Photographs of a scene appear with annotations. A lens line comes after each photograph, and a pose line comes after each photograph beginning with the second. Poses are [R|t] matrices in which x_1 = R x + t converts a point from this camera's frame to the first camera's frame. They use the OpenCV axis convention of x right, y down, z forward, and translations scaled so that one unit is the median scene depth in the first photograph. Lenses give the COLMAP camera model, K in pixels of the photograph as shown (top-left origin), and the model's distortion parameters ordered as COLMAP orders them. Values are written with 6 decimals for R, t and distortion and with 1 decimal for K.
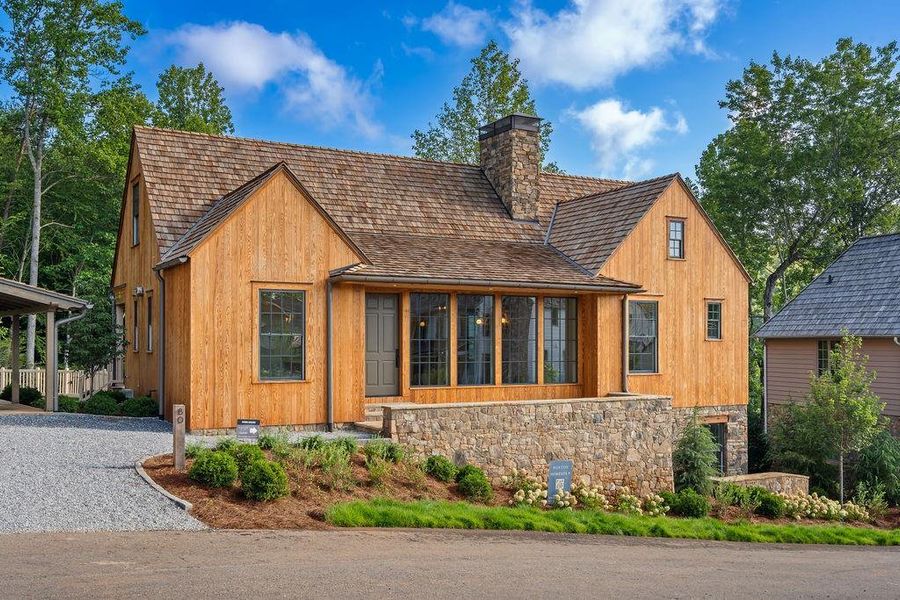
lens RADIAL K [[852.6, 0, 450.2], [0, 852.6, 321.1], [0, 0, 1]] dist [0.004287, 0.006689]
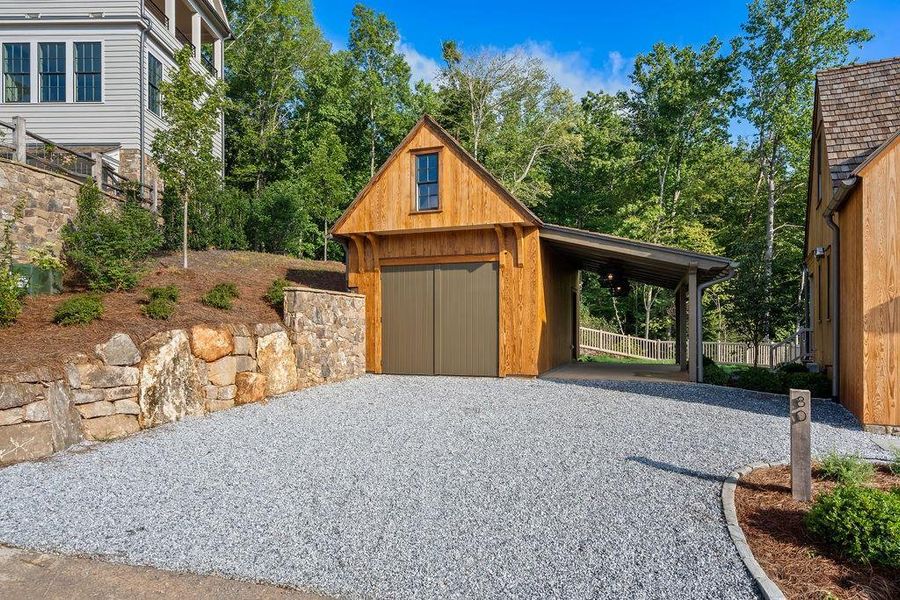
lens RADIAL K [[571.4, 0, 450.8], [0, 571.4, 332.9], [0, 0, 1]] dist [0.002717, 0.001231]
pose [[0.536326, 0.004247, -0.844000, -0.074817], [0.022939, 0.999545, 0.019606, 0.029743], [0.843699, -0.029876, 0.535984, 0.386057]]
